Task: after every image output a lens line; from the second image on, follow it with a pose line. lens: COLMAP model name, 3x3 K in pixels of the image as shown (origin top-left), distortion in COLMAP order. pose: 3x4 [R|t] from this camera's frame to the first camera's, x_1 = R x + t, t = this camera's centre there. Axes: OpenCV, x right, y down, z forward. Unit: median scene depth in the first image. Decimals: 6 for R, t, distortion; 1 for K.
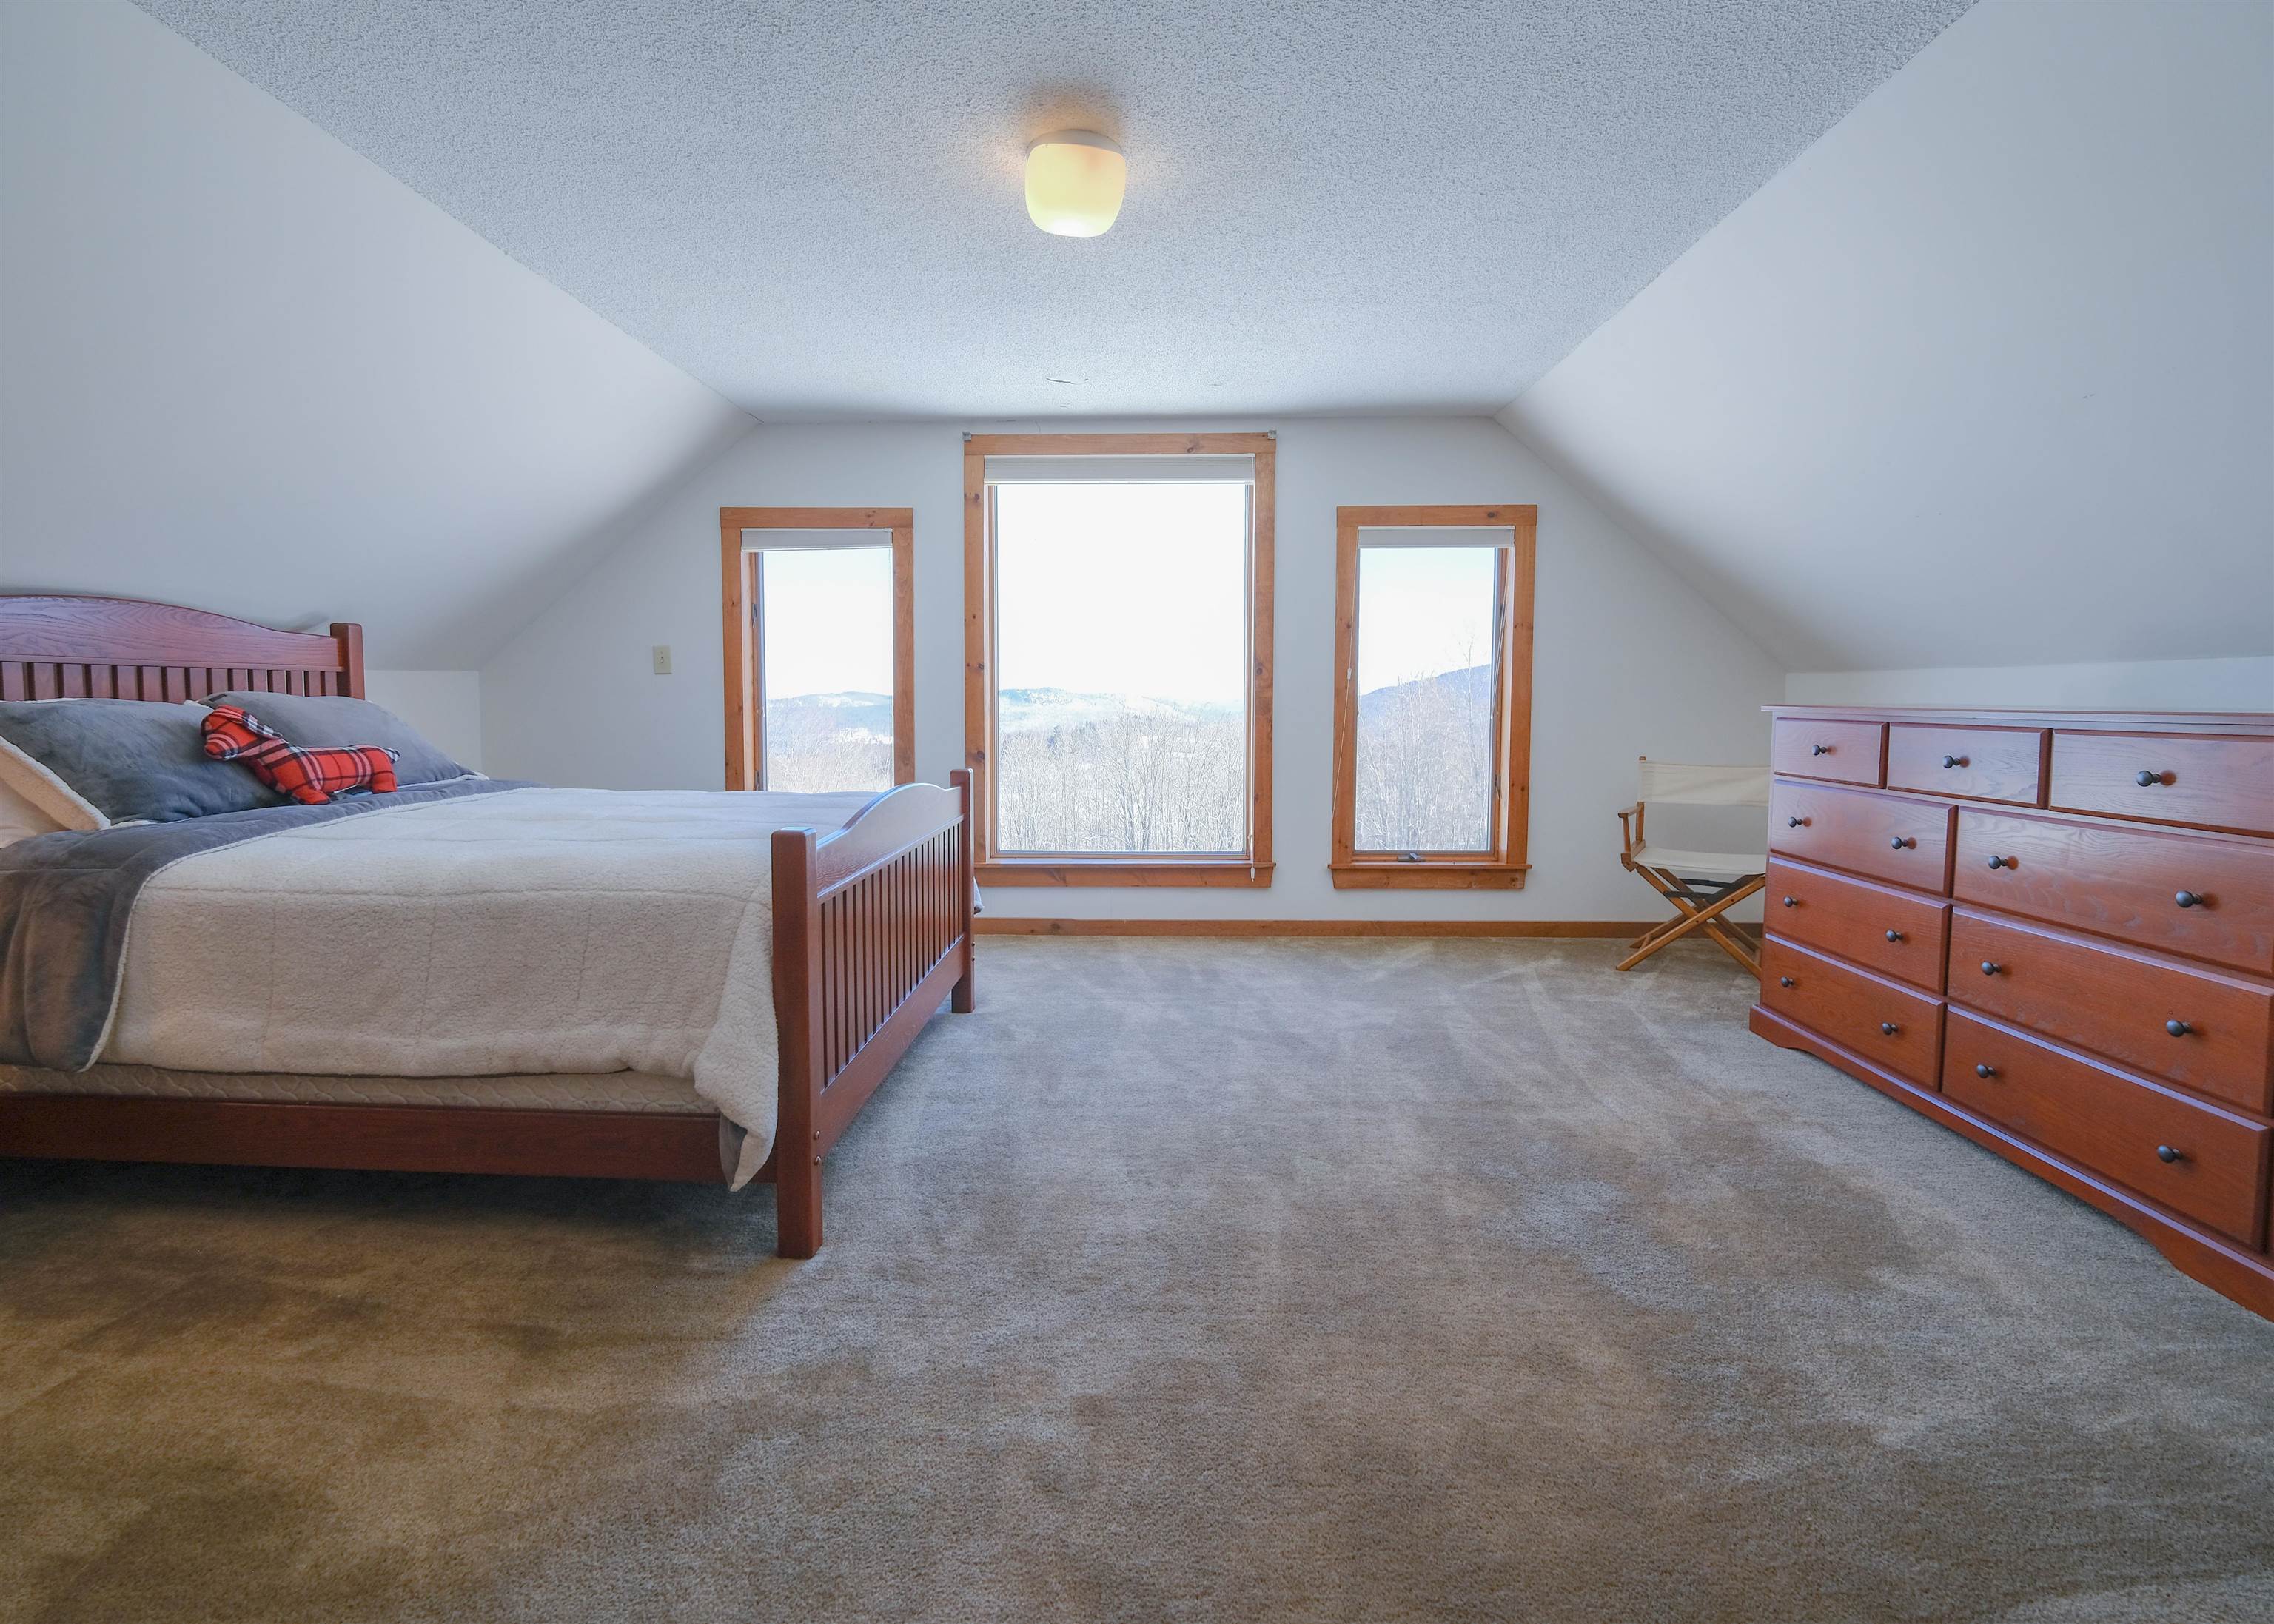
lens RADIAL K [[1066.2, 0, 1141.9], [0, 1066.2, 783.9], [0, 0, 1]] dist [-0.005220, -0.000340]
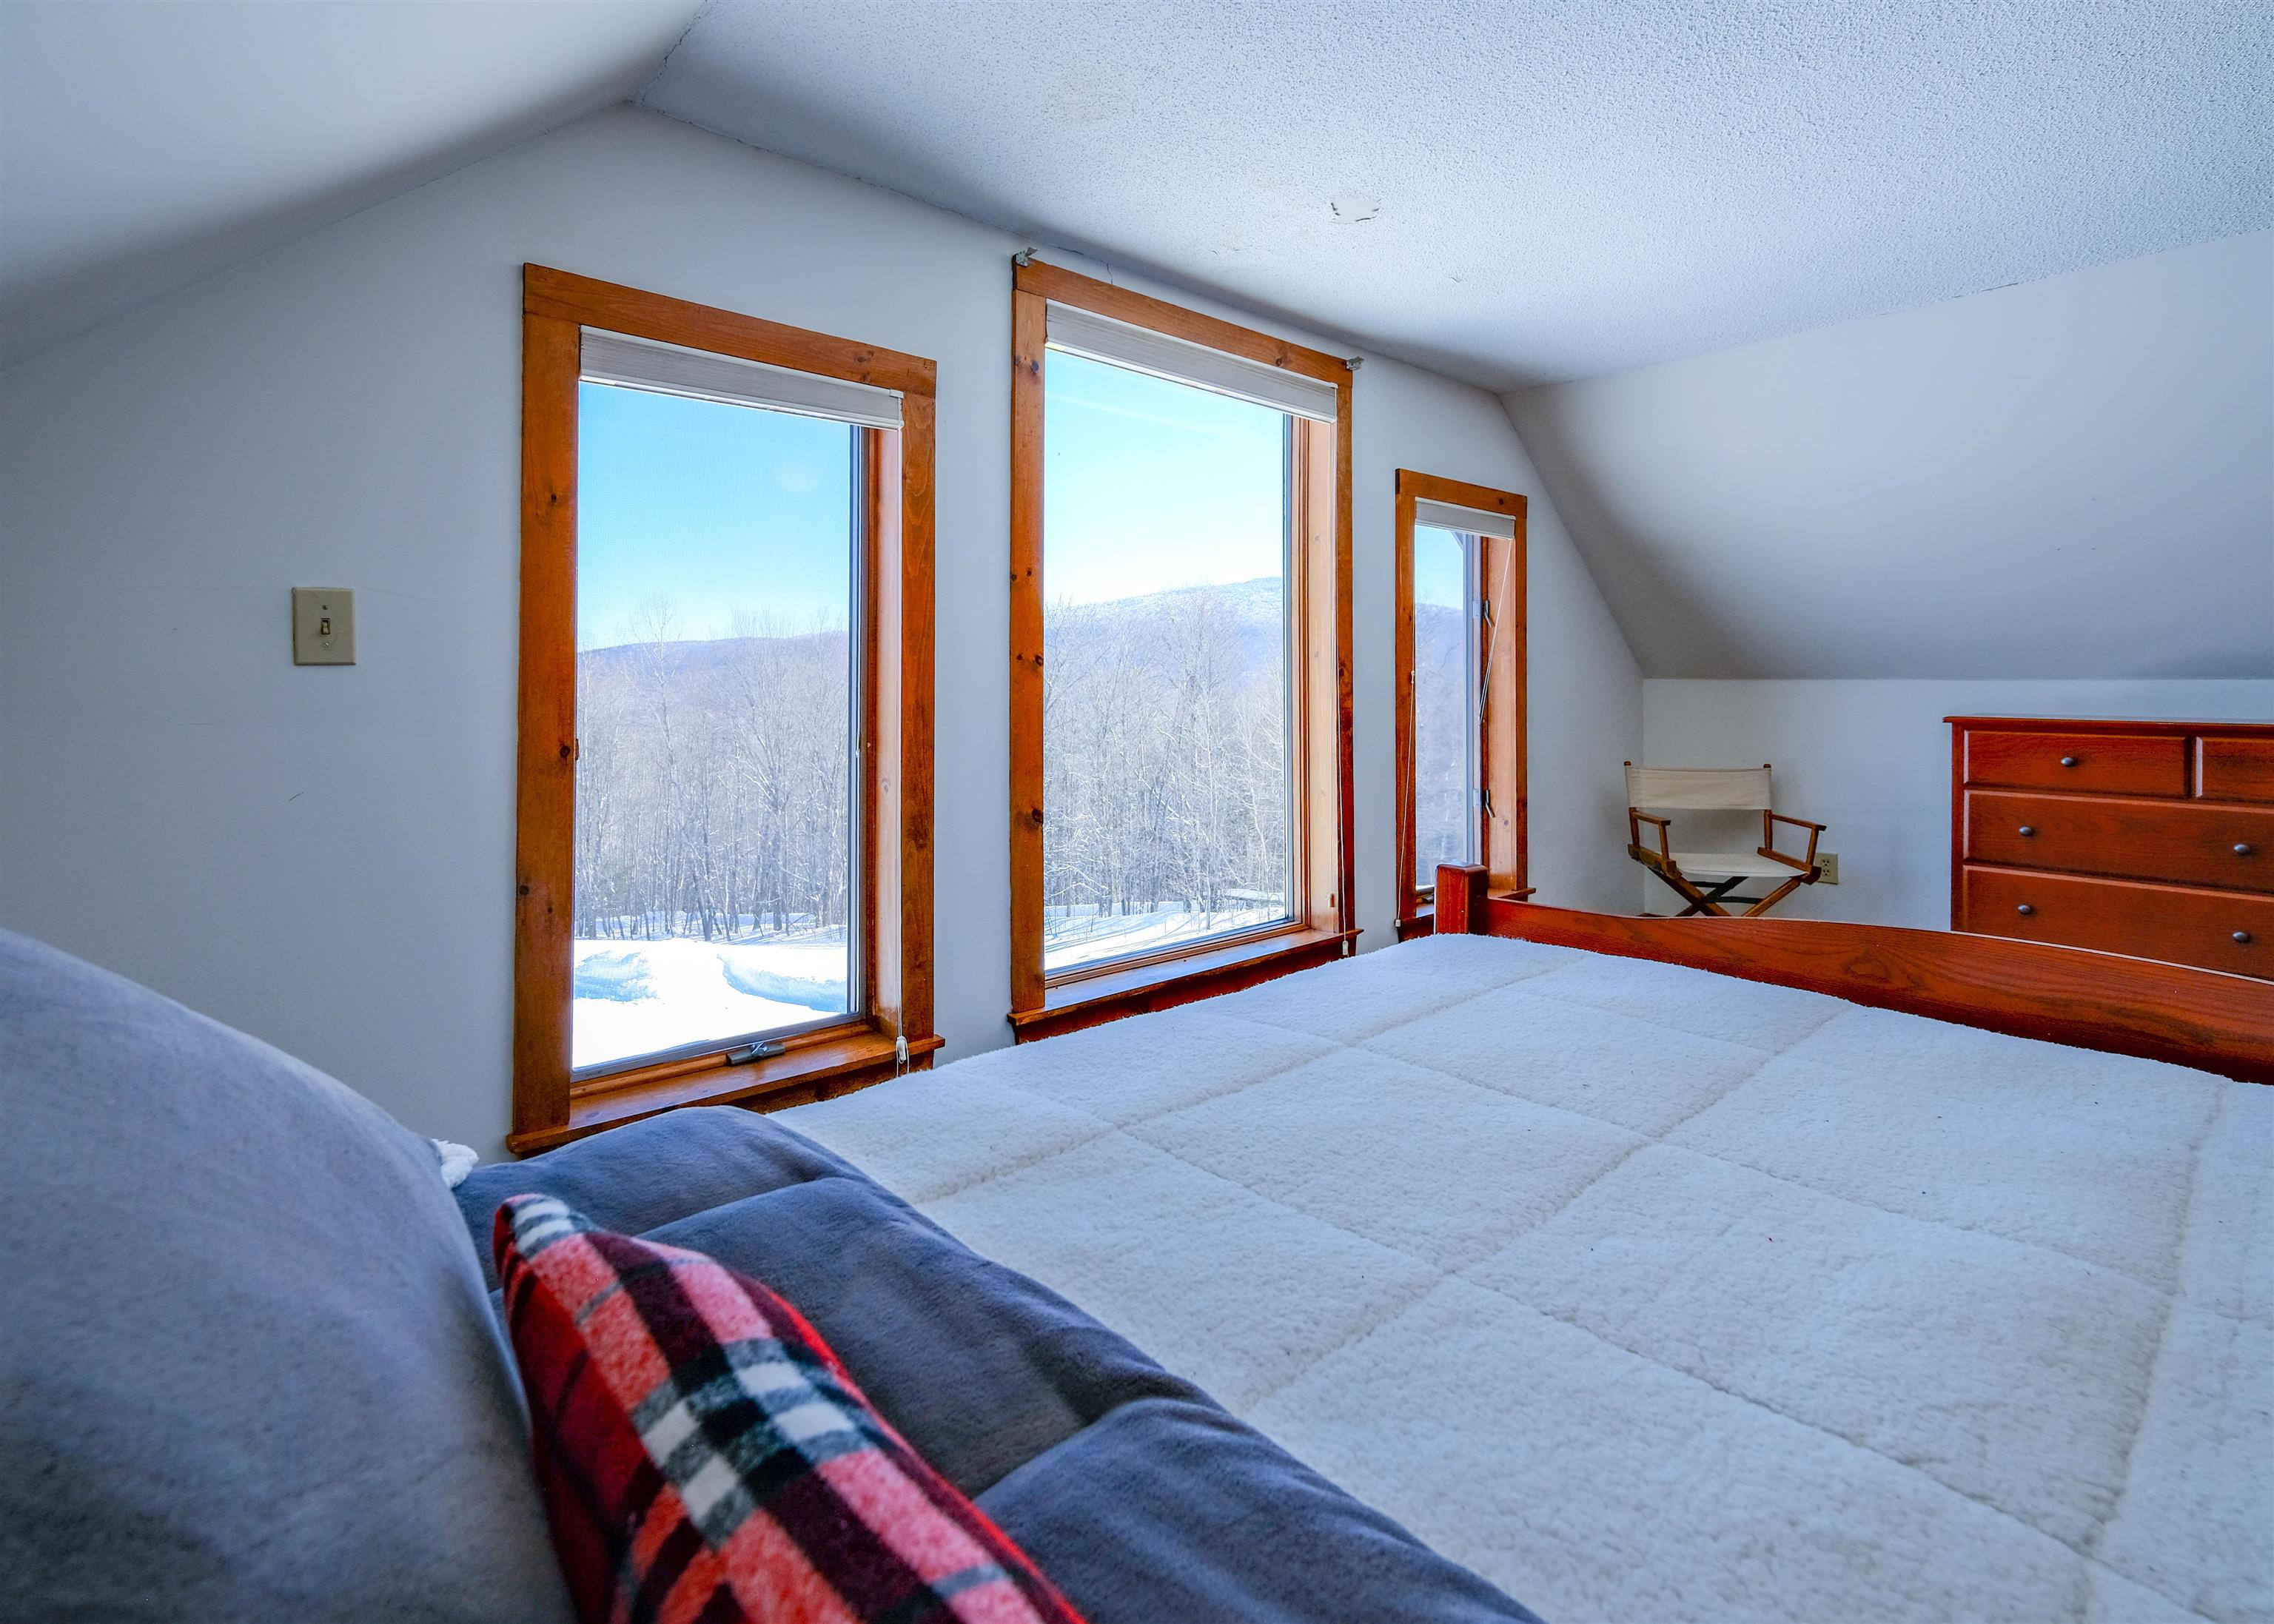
lens RADIAL K [[1083.1, 0, 1140.5], [0, 1083.1, 692.8], [0, 0, 1]] dist [-0.000947, -0.000153]
pose [[0.727182, -0.003803, 0.686435, -0.514017], [0.048368, 0.997783, -0.045710, -0.064446], [-0.684739, 0.066441, 0.725753, 0.550368]]
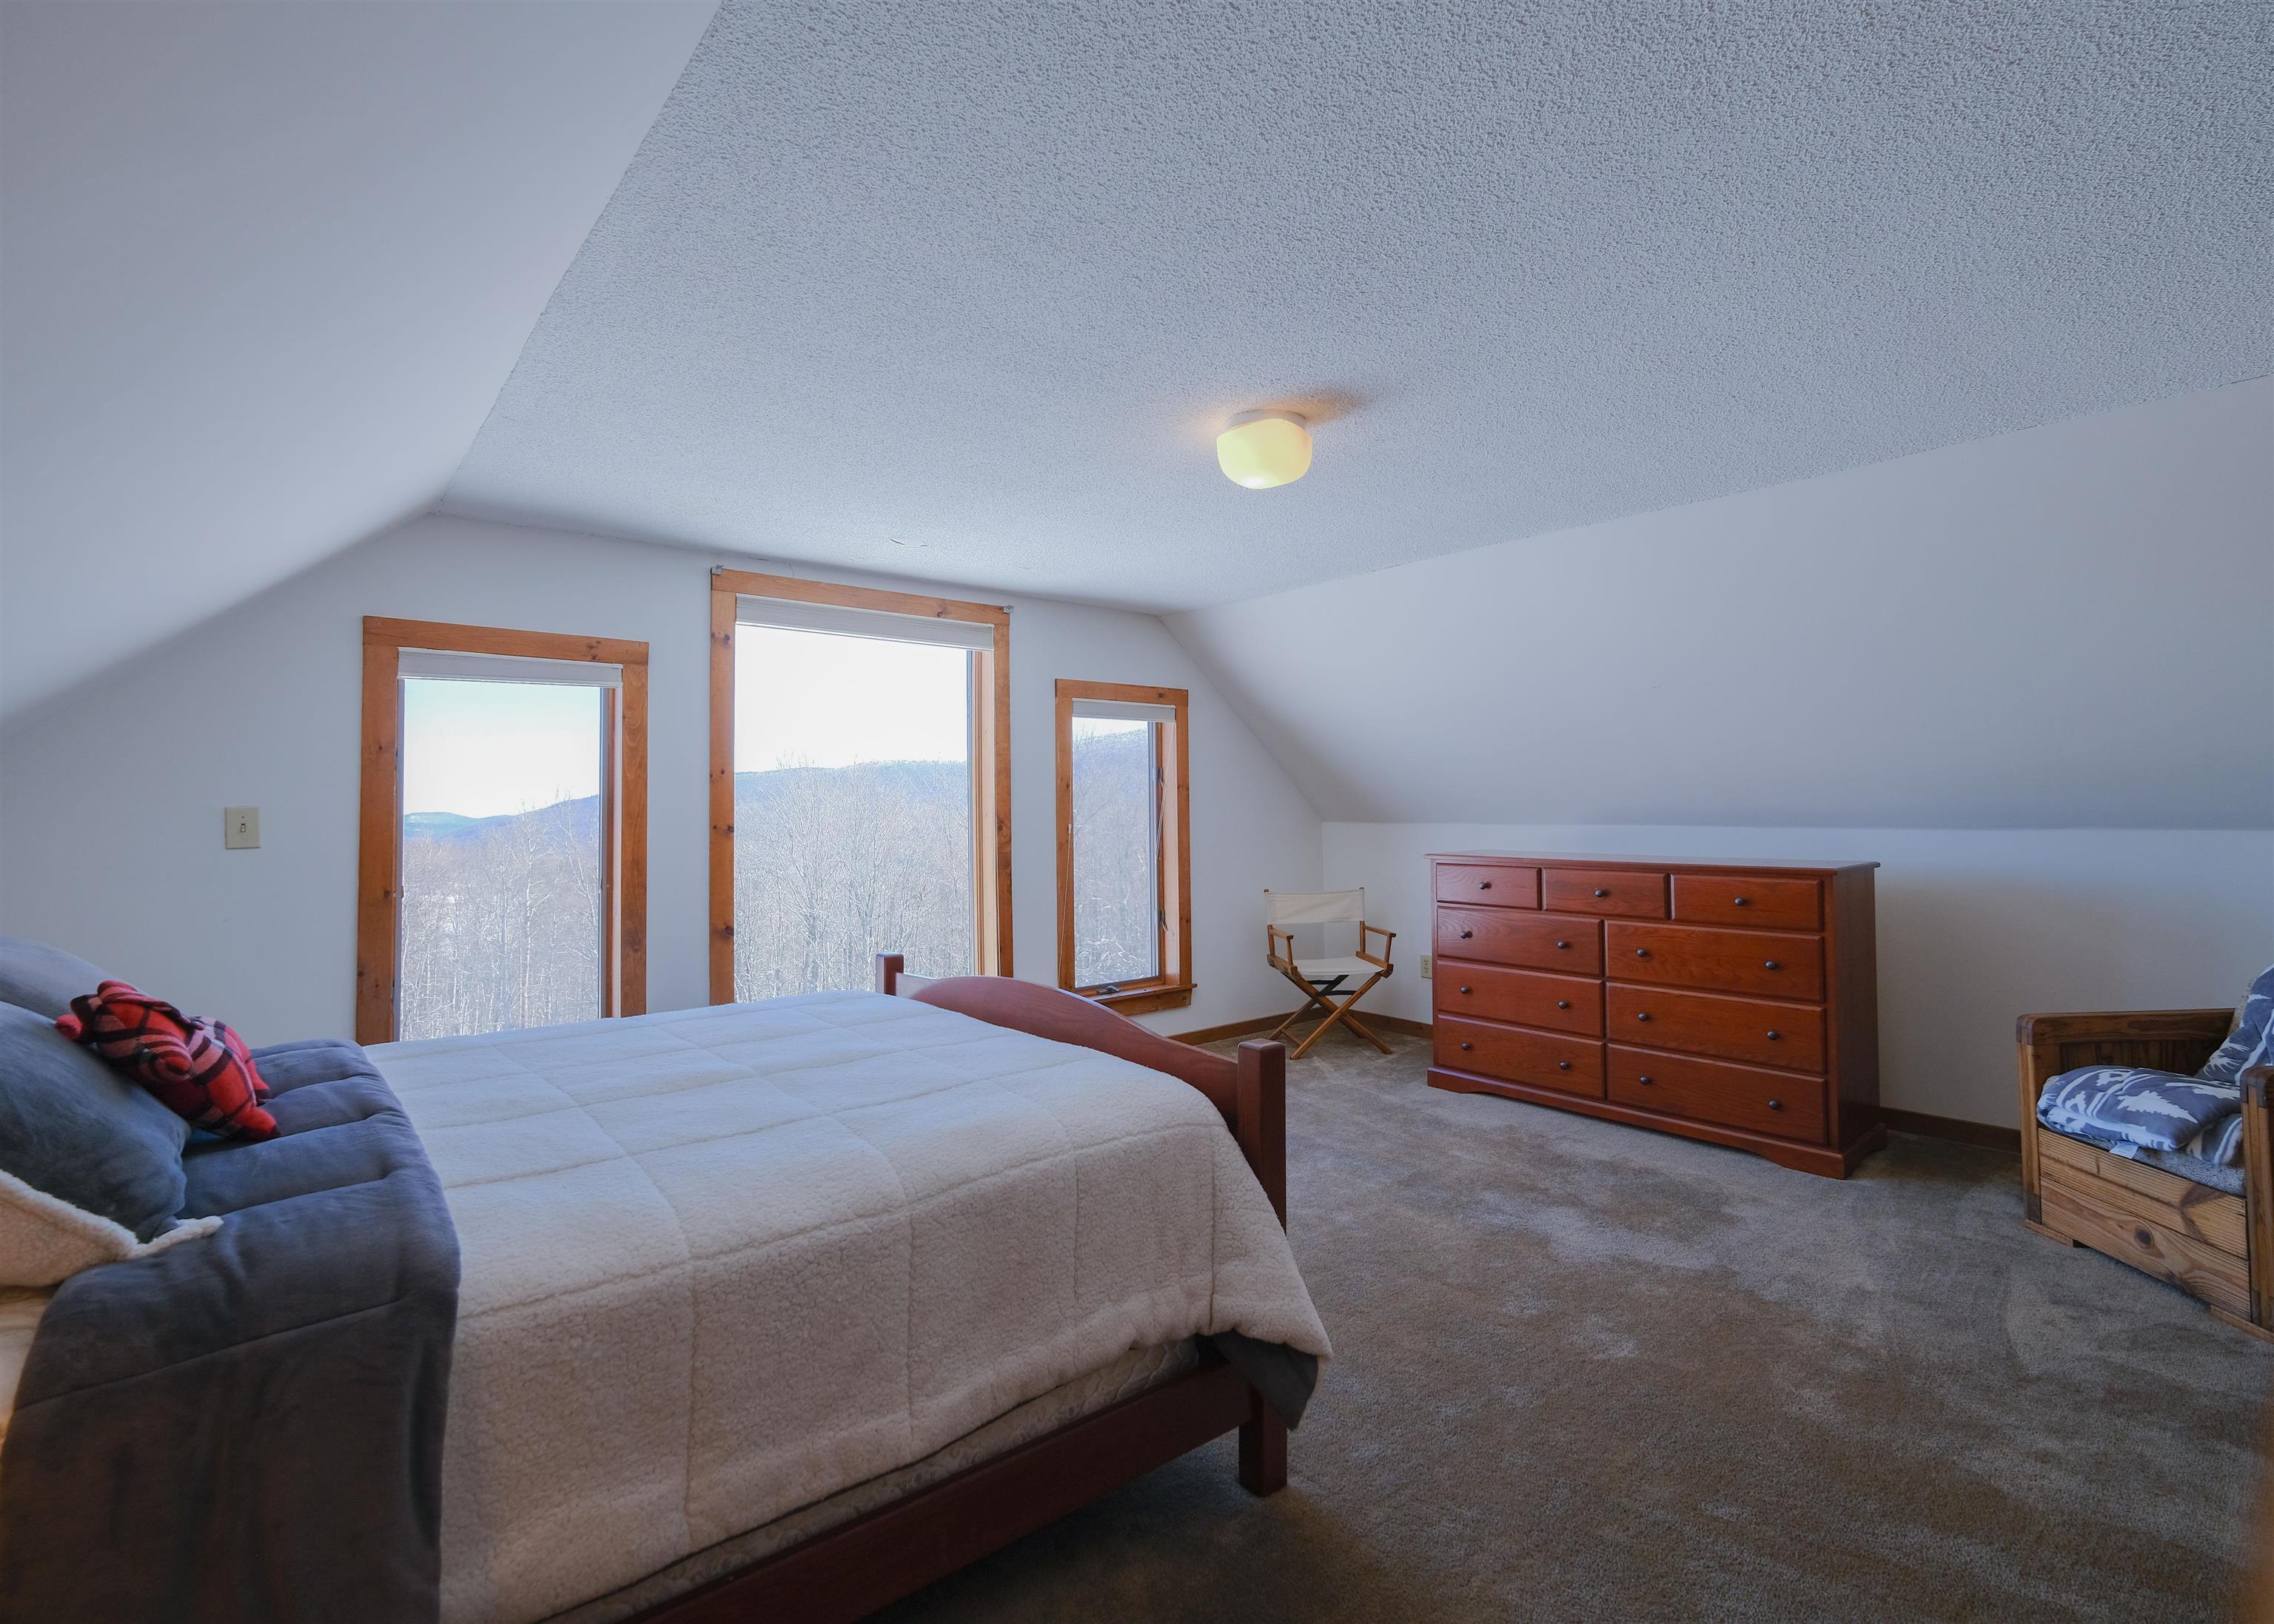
lens RADIAL K [[1052.6, 0, 1136.9], [0, 1052.6, 783.8], [0, 0, 1]] dist [-0.006249, -0.001047]
pose [[0.748413, 0.007701, 0.663188, -0.477829], [0.062002, 0.994741, -0.081521, -0.056510], [-0.660329, 0.102130, 0.744000, 0.138056]]
